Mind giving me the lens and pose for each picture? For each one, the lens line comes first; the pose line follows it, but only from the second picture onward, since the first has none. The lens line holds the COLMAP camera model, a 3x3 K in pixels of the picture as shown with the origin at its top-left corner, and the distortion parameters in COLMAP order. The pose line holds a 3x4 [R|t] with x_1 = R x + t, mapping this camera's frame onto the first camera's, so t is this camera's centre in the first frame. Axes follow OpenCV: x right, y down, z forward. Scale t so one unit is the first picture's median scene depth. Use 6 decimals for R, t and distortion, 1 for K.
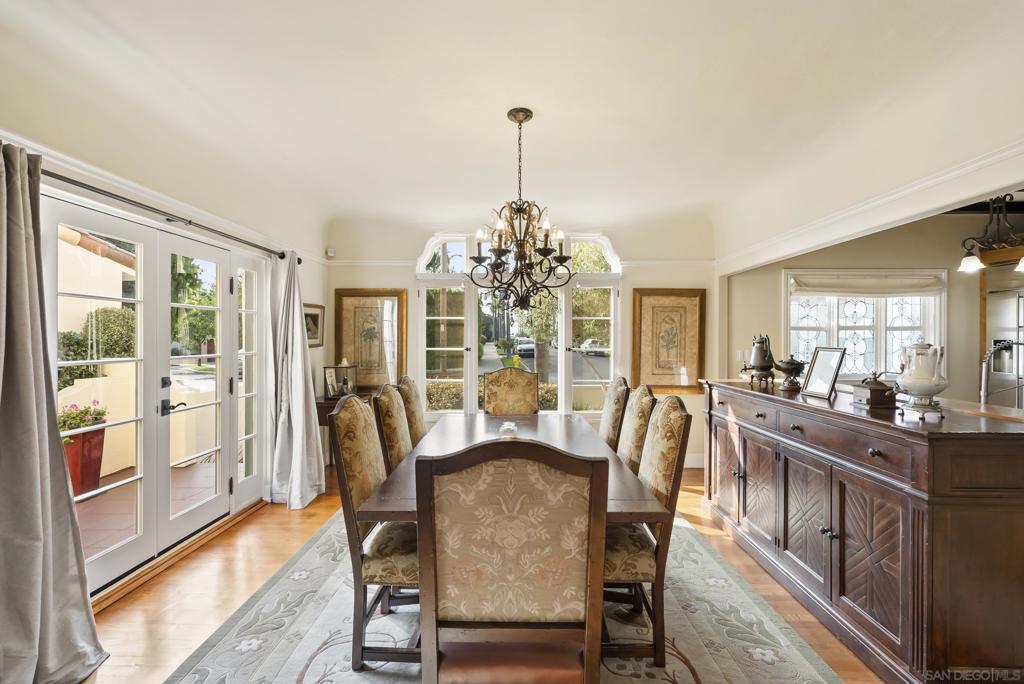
lens RADIAL K [[466.9, 0, 513.0], [0, 466.9, 334.4], [0, 0, 1]] dist [-0.008362, 0.000218]
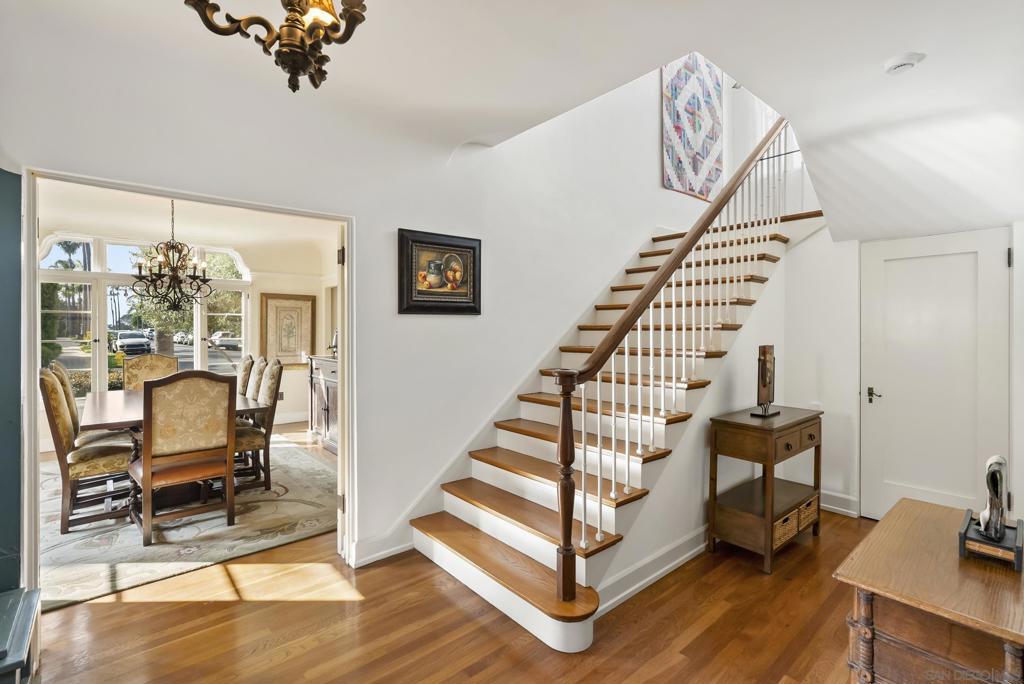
lens RADIAL K [[466.9, 0, 513.0], [0, 466.9, 334.4], [0, 0, 1]] dist [-0.008362, 0.000218]
pose [[0.747326, -0.010453, 0.664375, -0.158910], [-0.000745, 0.999862, 0.016569, -0.003249], [-0.664457, -0.012878, 0.747216, -0.847965]]
